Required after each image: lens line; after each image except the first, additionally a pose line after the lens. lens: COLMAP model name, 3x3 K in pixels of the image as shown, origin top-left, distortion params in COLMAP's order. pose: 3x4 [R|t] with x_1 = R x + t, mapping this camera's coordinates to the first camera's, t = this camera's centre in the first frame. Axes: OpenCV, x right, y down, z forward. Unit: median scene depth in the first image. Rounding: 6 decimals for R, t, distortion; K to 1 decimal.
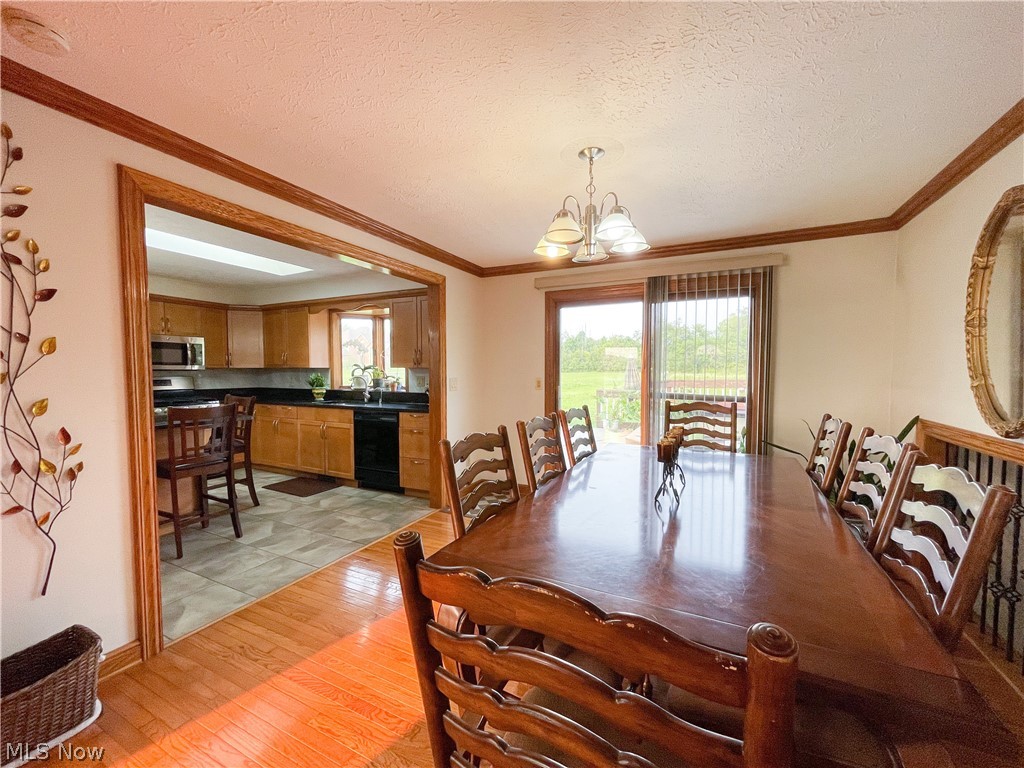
lens RADIAL K [[414.3, 0, 507.8], [0, 414.3, 389.9], [0, 0, 1]] dist [0.000034, -0.000494]
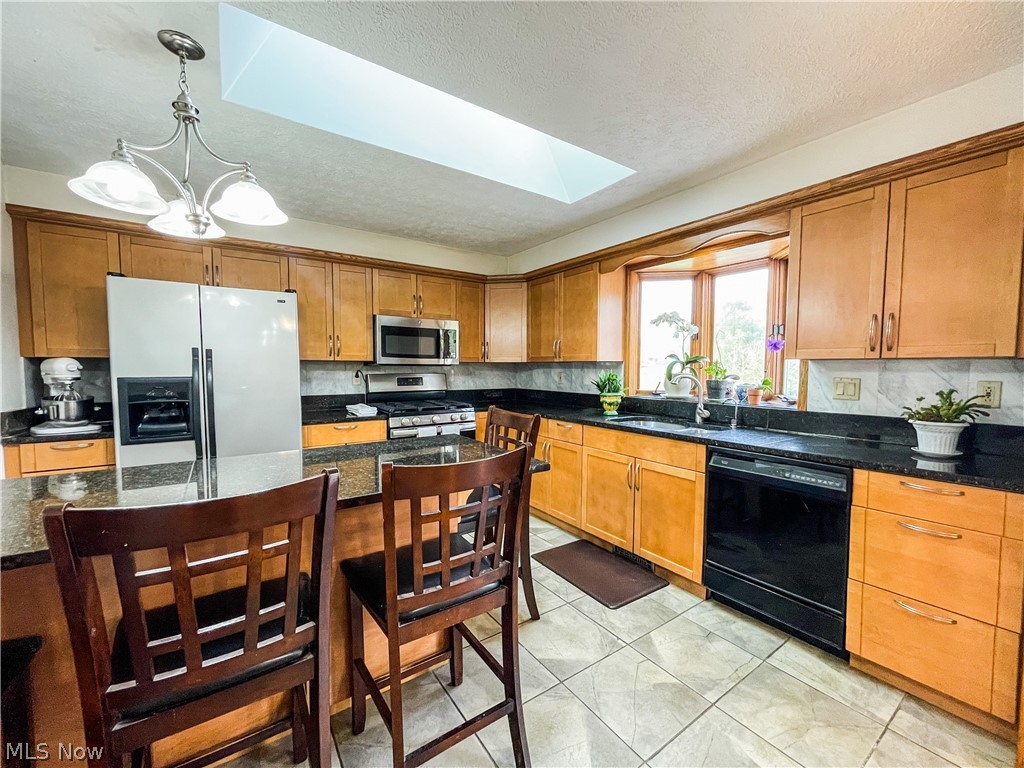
lens RADIAL K [[414.3, 0, 509.4], [0, 414.3, 389.3], [0, 0, 1]] dist [0.000034, -0.000494]
pose [[0.876763, 0.027145, -0.480156, -0.307328], [-0.023472, 0.999631, 0.013654, -0.017293], [0.480349, -0.000701, 0.877077, 0.410203]]
